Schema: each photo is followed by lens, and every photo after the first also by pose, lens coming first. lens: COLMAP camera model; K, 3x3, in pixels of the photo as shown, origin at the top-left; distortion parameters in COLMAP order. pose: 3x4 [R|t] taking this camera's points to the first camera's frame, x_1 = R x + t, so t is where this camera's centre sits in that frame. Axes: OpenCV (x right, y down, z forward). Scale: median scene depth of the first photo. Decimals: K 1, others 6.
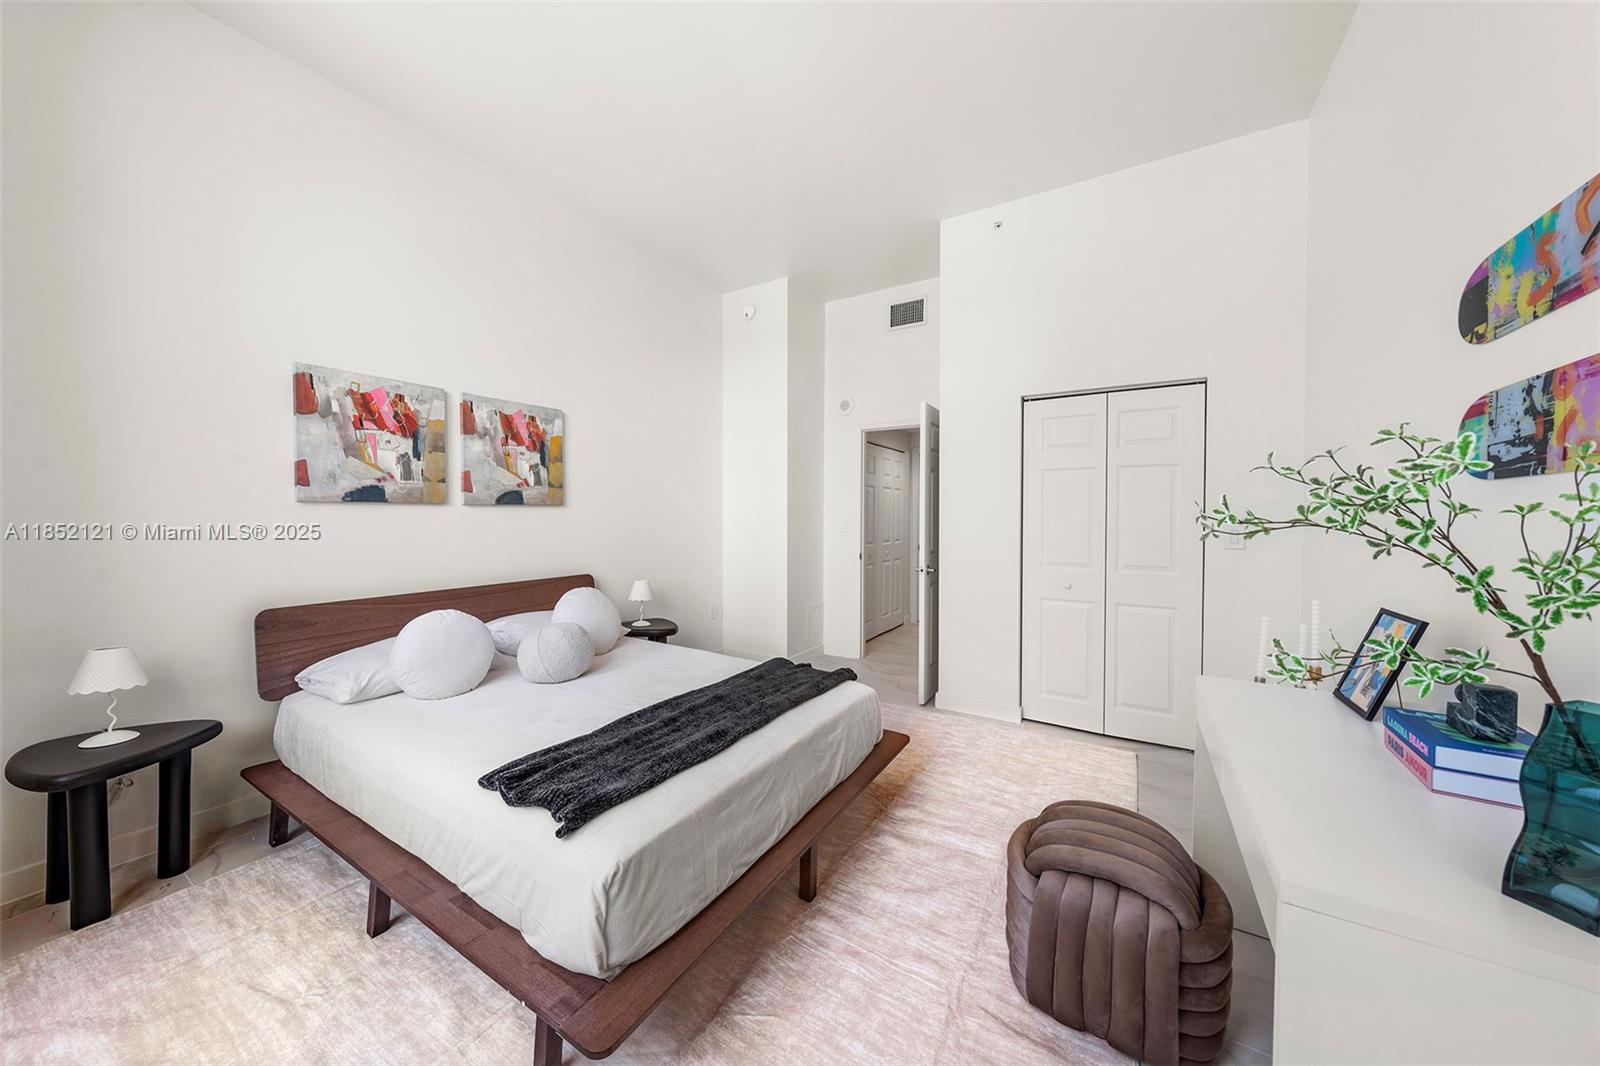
lens RADIAL K [[561.0, 0, 793.3], [0, 561.0, 520.8], [0, 0, 1]] dist [0.002723, -0.000036]
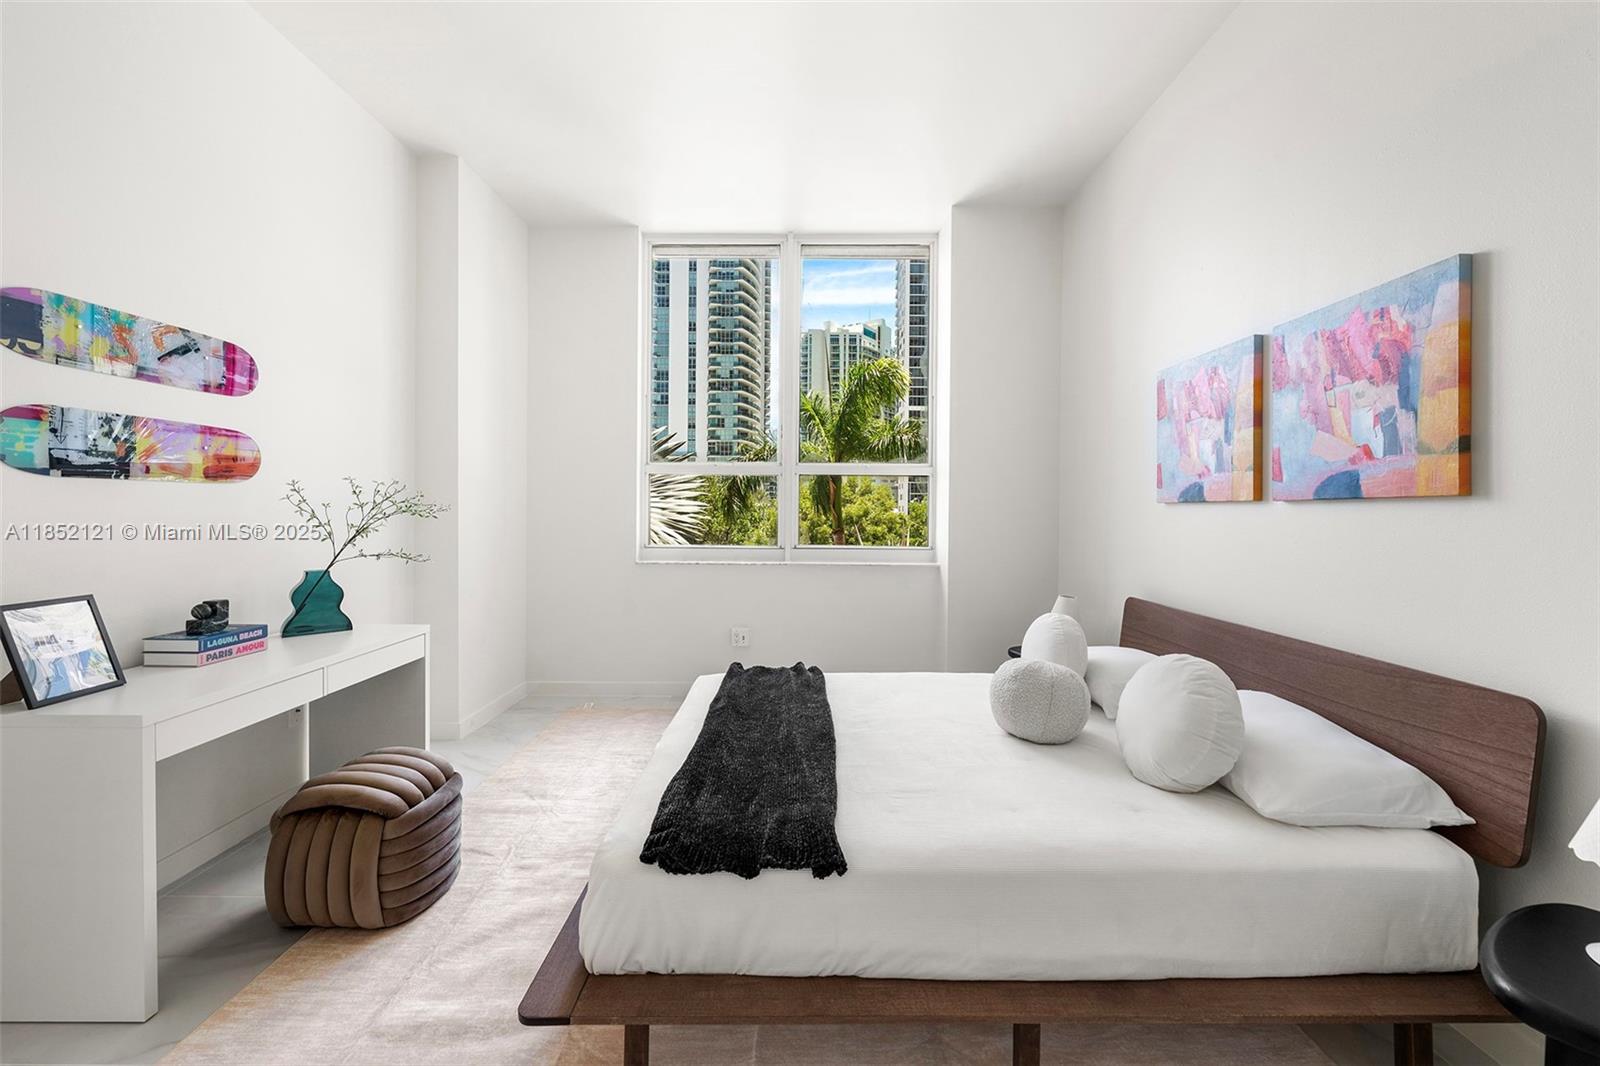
lens RADIAL K [[604.6, 0, 802.9], [0, 604.6, 516.2], [0, 0, 1]] dist [0.001017, 0.000027]
pose [[-0.851600, -0.005221, -0.524166, 0.217516], [-0.017014, 0.999699, 0.017686, -0.015012], [0.523915, 0.023979, -0.851433, 1.239858]]
